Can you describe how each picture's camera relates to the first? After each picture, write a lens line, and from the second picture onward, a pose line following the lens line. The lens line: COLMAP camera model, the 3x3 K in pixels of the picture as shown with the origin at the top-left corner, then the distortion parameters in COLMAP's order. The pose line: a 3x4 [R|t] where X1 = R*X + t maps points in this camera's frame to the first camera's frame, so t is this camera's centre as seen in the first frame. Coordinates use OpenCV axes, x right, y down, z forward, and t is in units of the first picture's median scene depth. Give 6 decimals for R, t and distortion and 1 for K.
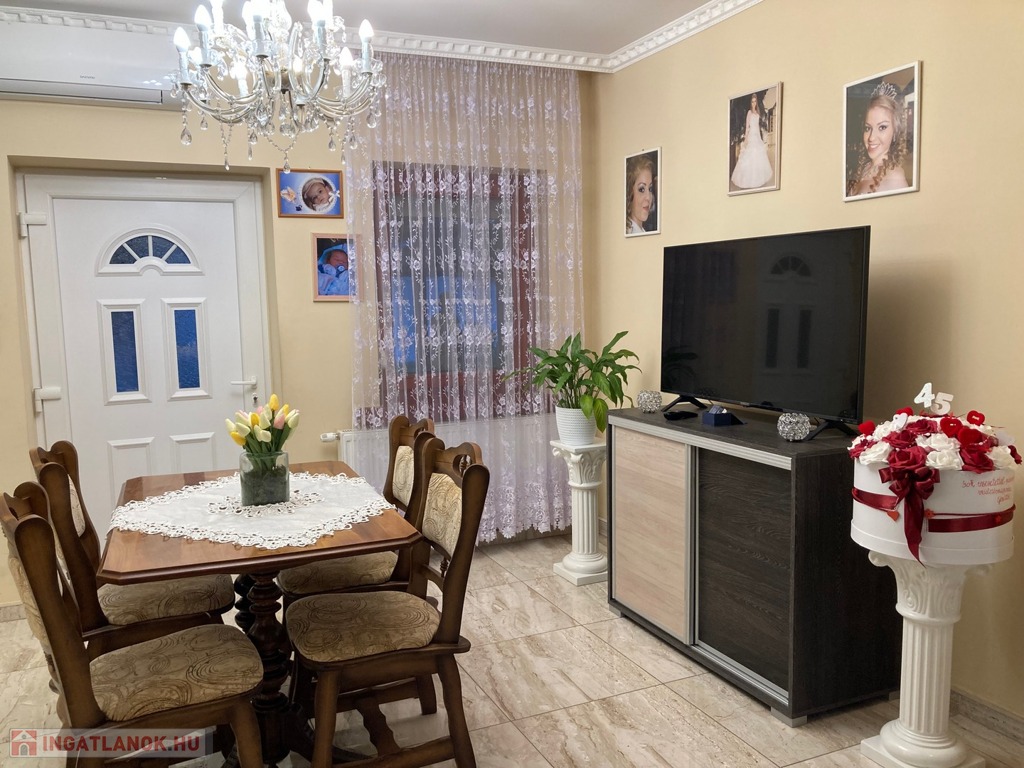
lens RADIAL K [[837.8, 0, 505.6], [0, 837.8, 381.6], [0, 0, 1]] dist [0.054402, -0.070459]
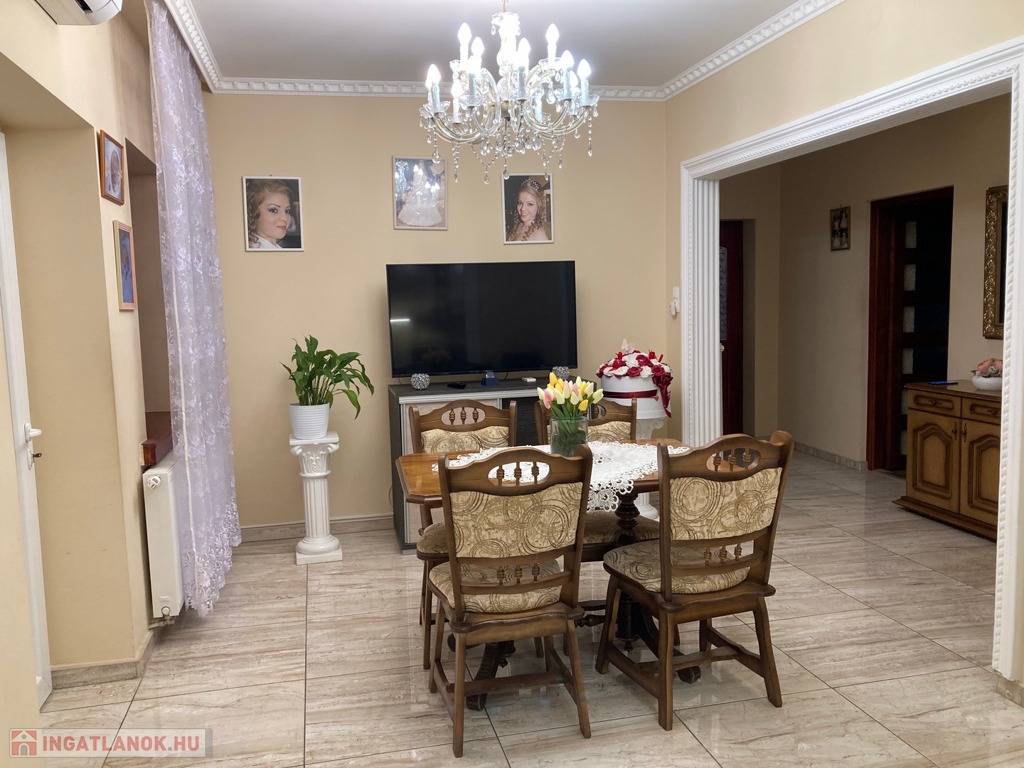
lens RADIAL K [[837.8, 0, 509.2], [0, 837.8, 387.2], [0, 0, 1]] dist [0.054402, -0.070459]
pose [[0.192111, -0.092595, 0.976995, -0.977878], [0.127305, 0.989478, 0.068746, -0.036450], [-0.973081, 0.111170, 0.201877, 0.544356]]
